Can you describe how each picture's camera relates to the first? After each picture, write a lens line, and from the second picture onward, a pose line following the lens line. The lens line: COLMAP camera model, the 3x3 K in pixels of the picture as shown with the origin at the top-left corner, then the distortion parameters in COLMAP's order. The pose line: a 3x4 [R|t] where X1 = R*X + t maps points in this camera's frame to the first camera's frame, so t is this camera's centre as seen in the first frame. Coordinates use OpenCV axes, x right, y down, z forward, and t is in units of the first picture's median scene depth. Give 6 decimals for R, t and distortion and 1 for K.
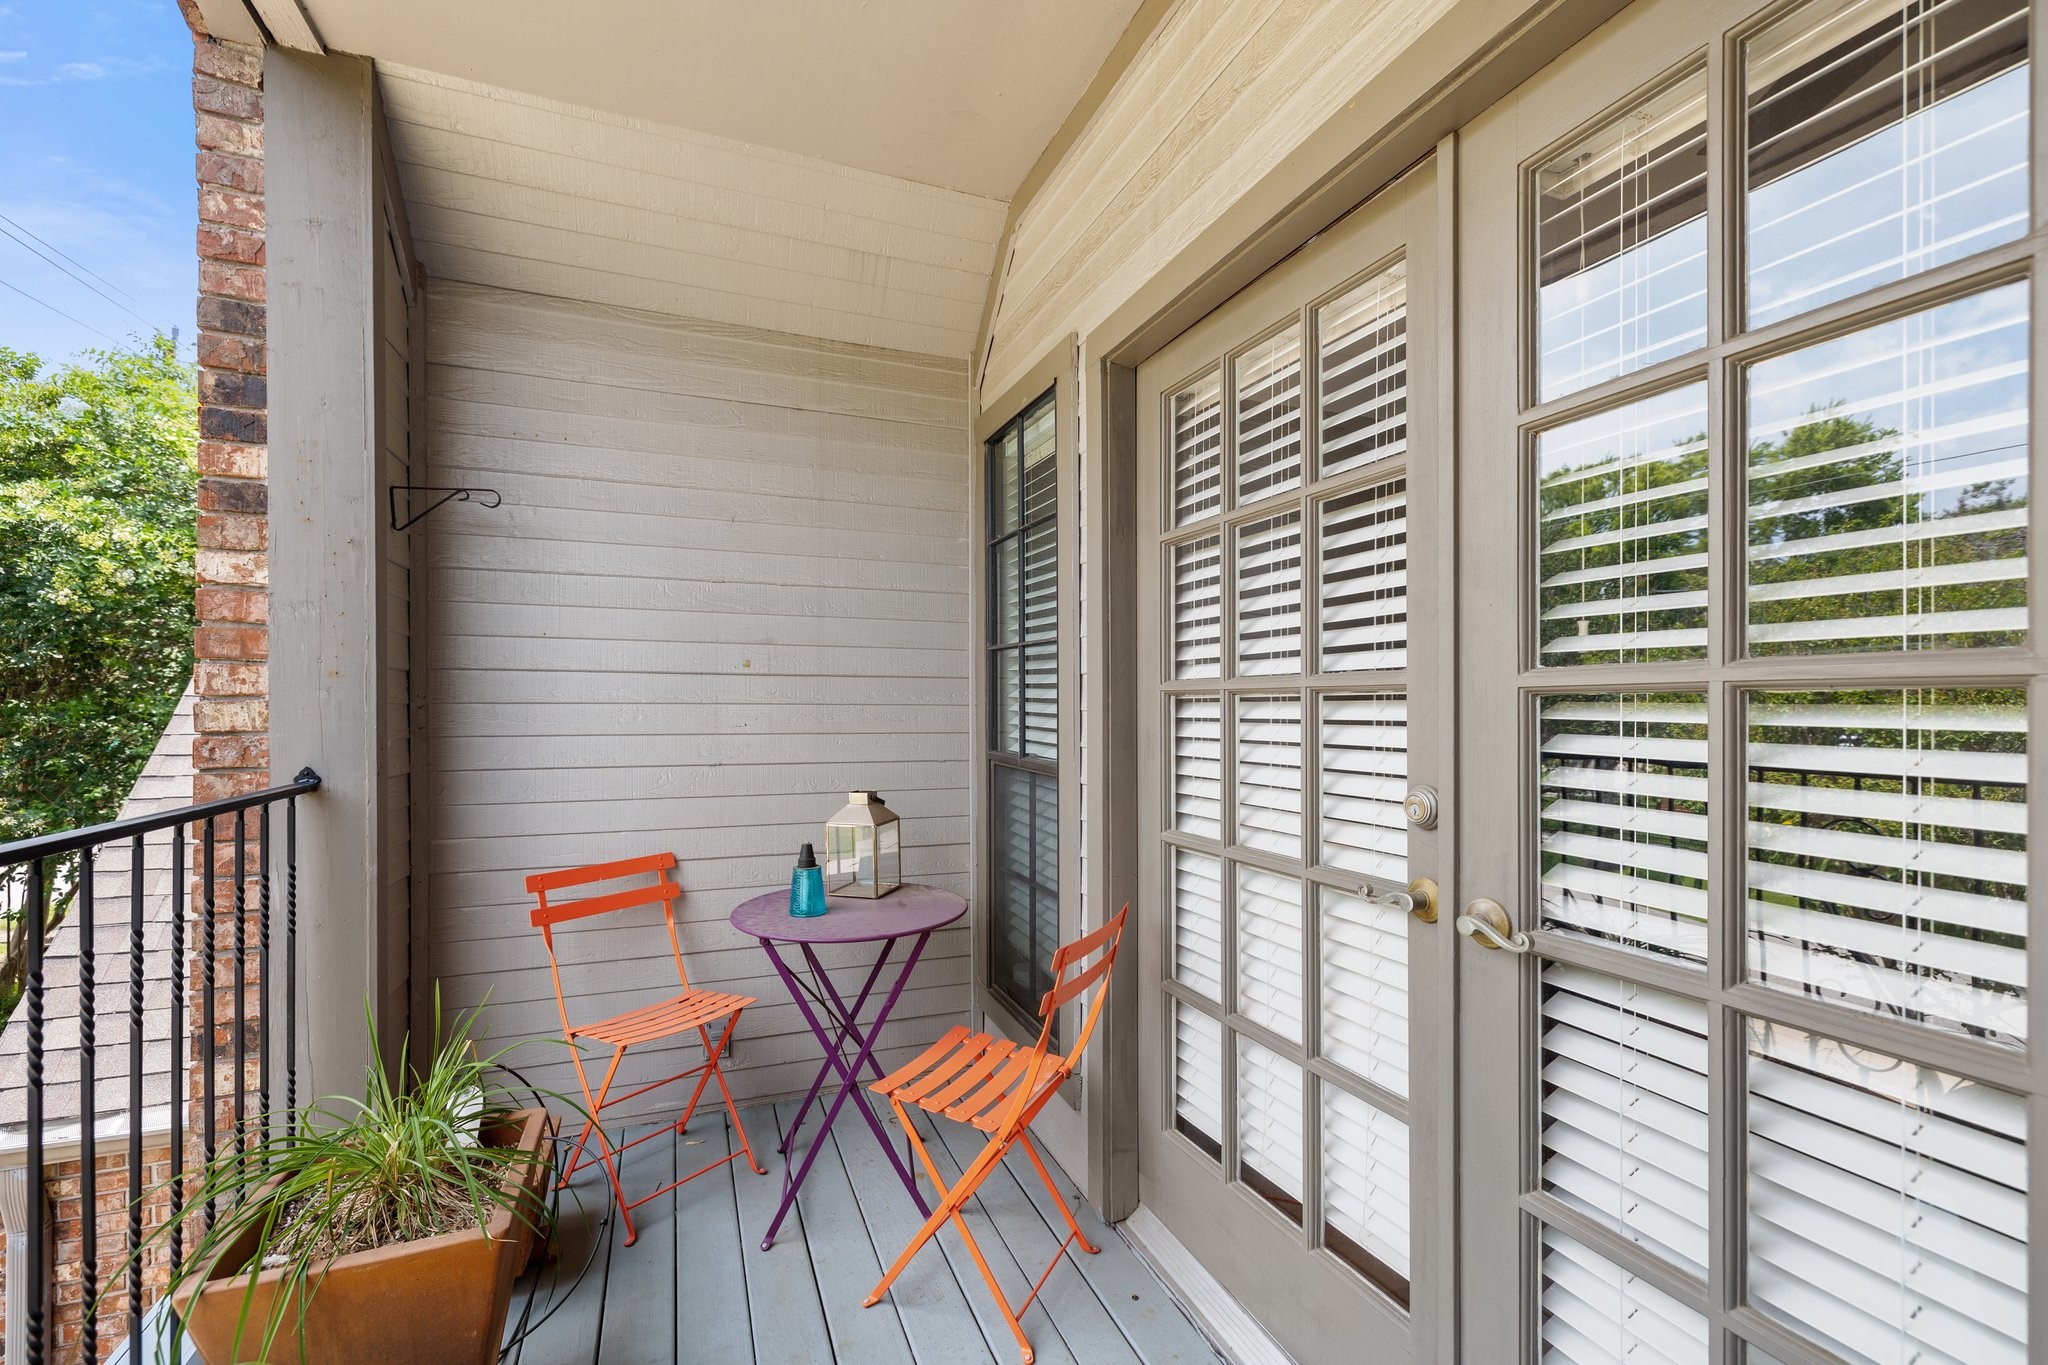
lens RADIAL K [[855.6, 0, 1007.7], [0, 855.6, 707.3], [0, 0, 1]] dist [0.003669, -0.001074]
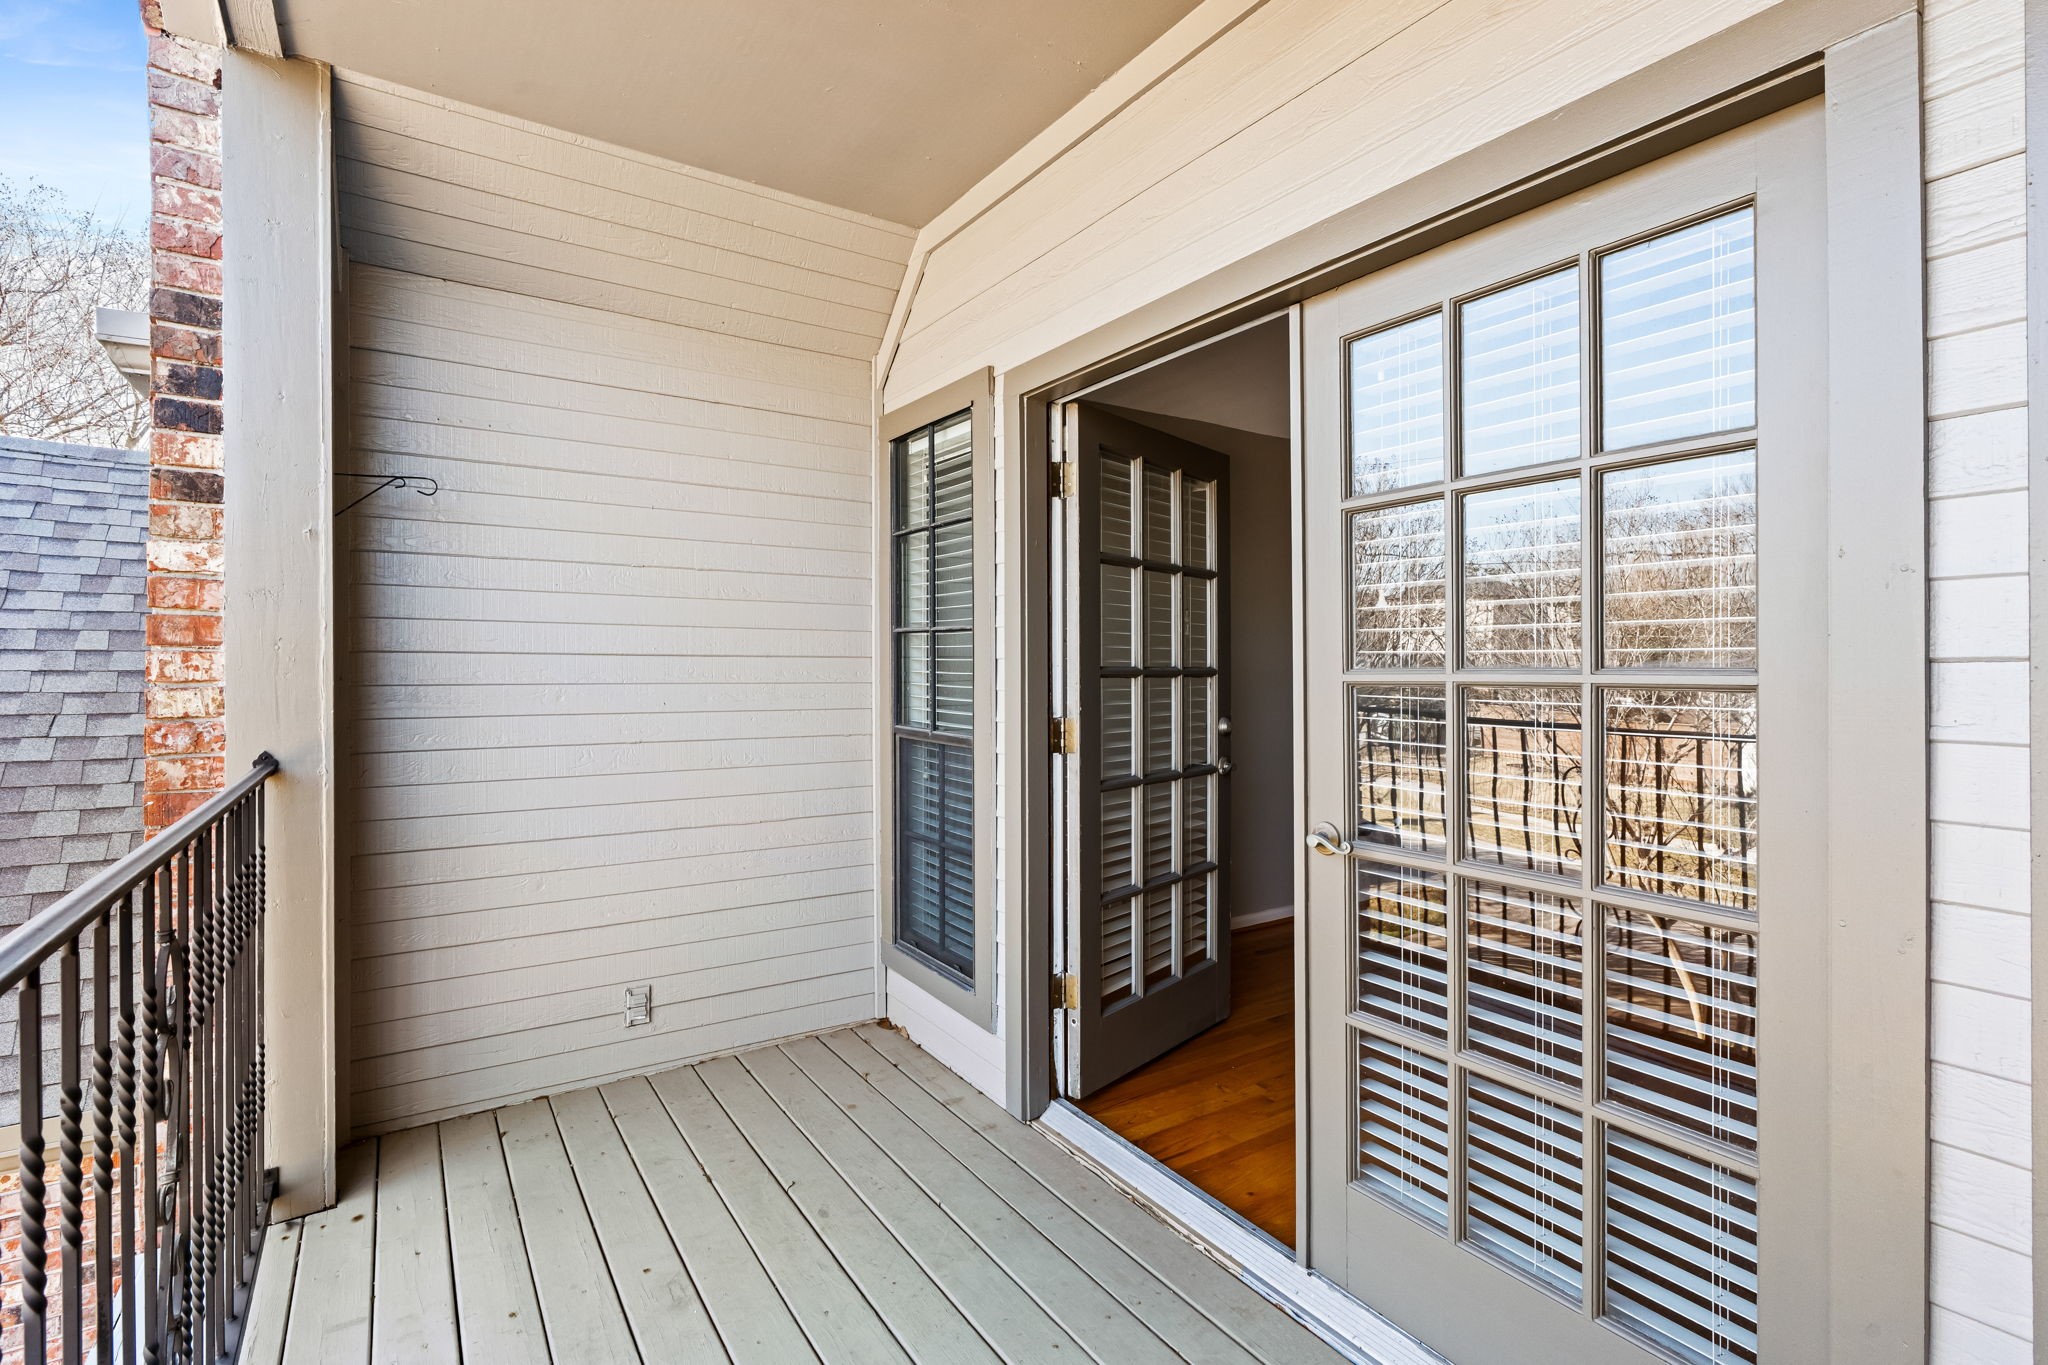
lens RADIAL K [[931.0, 0, 1016.3], [0, 931.0, 670.2], [0, 0, 1]] dist [-0.005981, 0.001051]
pose [[0.977946, -0.003002, 0.208836, -0.164833], [0.004212, 0.999977, -0.005352, -0.016767], [-0.208815, 0.006114, 0.977936, -0.257329]]
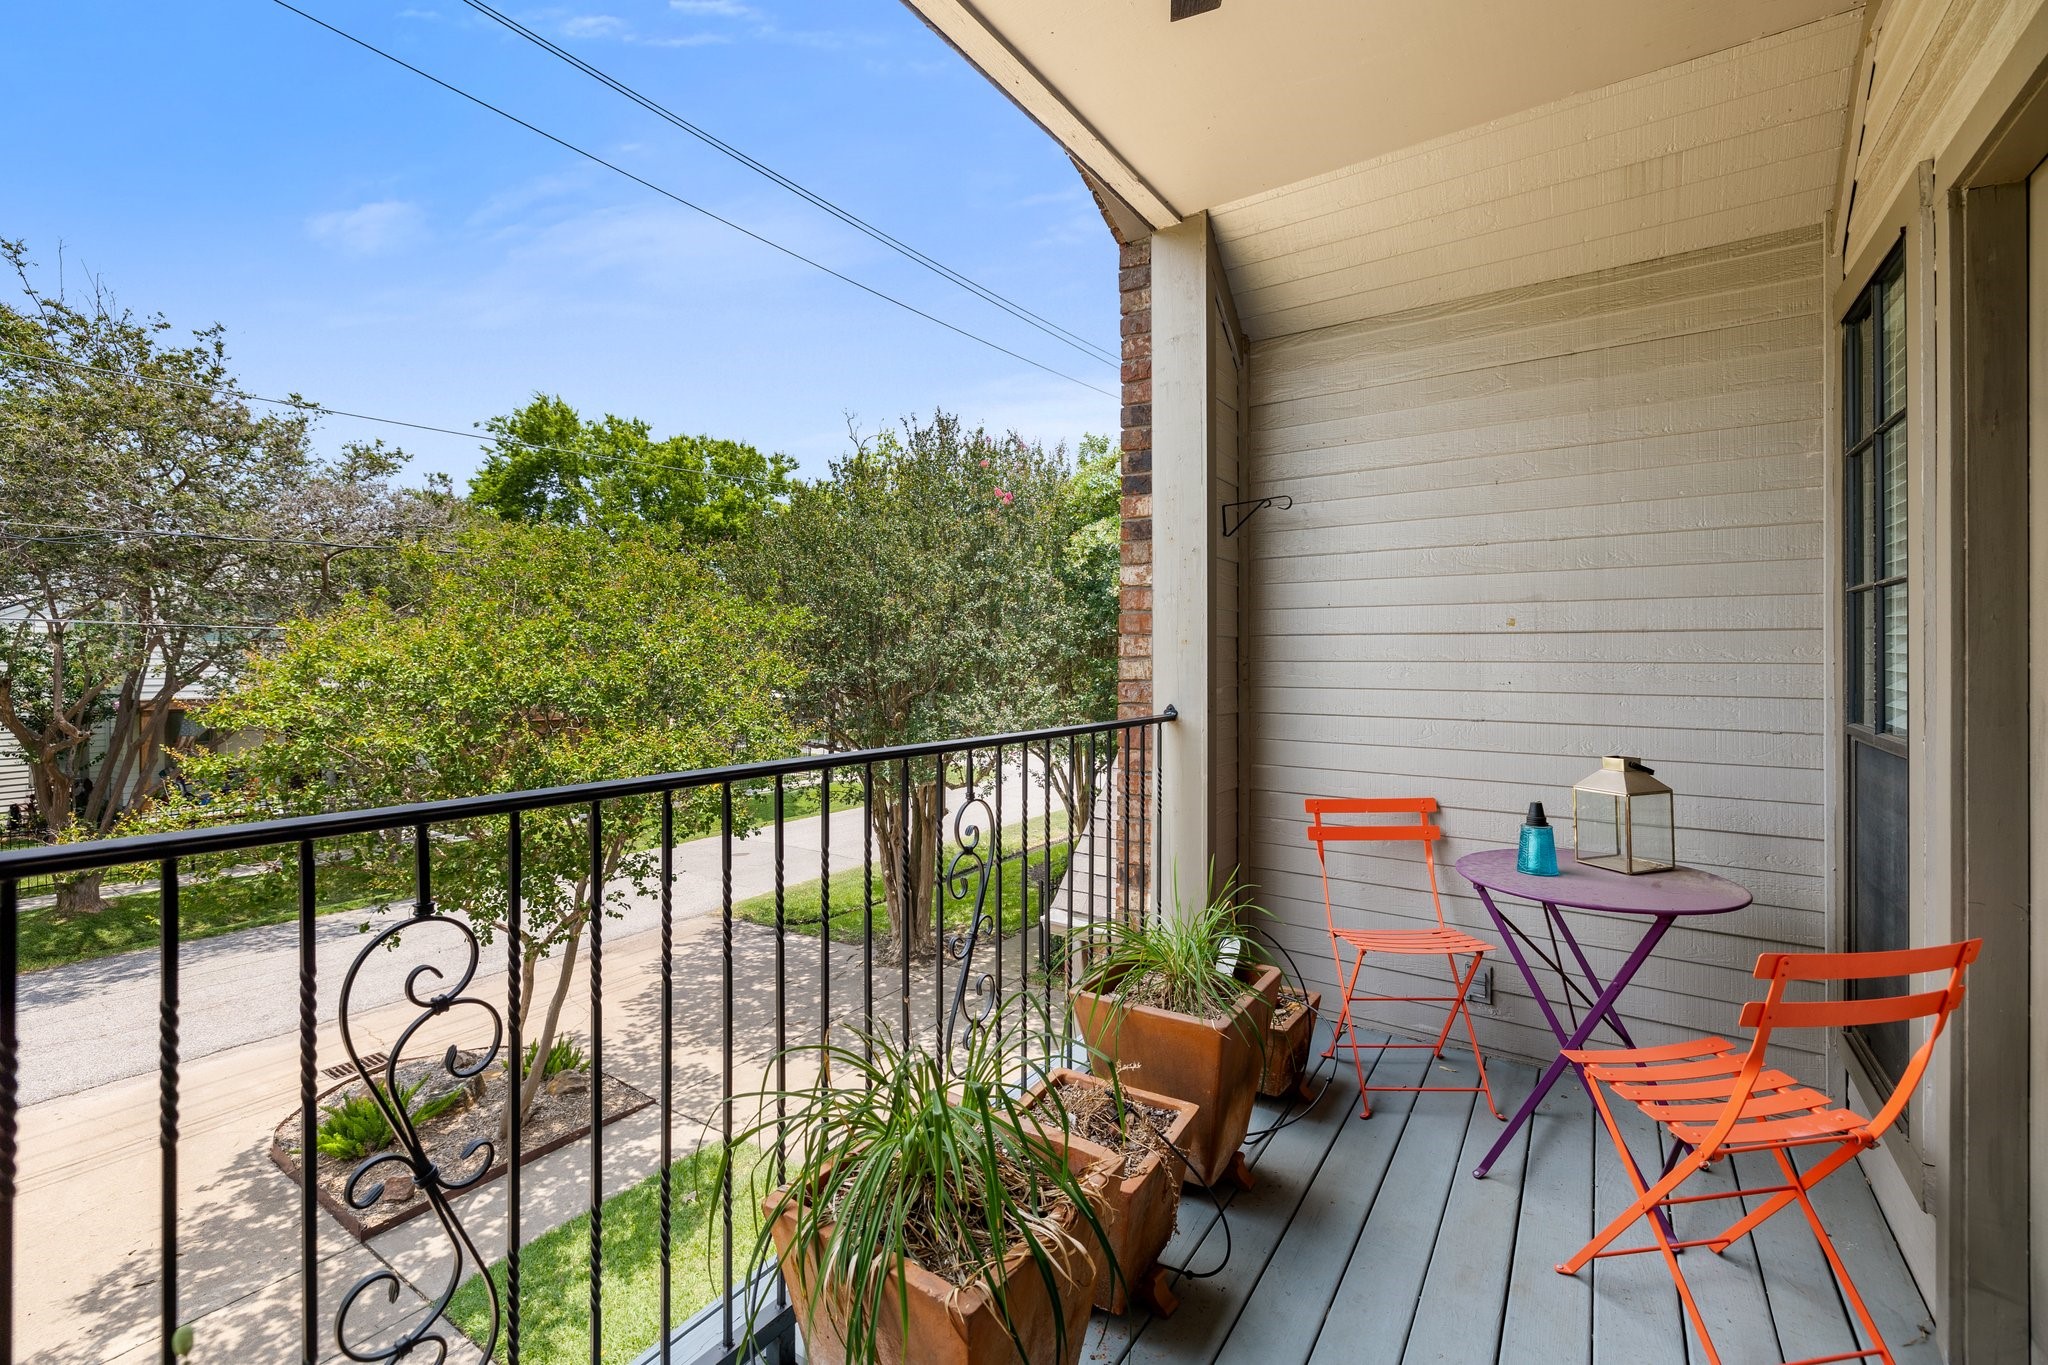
lens RADIAL K [[855.6, 0, 1034.2], [0, 855.6, 666.0], [0, 0, 1]] dist [0.003669, -0.001074]
pose [[0.580492, 0.005189, -0.814249, 0.252014], [-0.002786, 0.999986, 0.004387, -0.002726], [0.814261, -0.000279, 0.580499, -0.060052]]
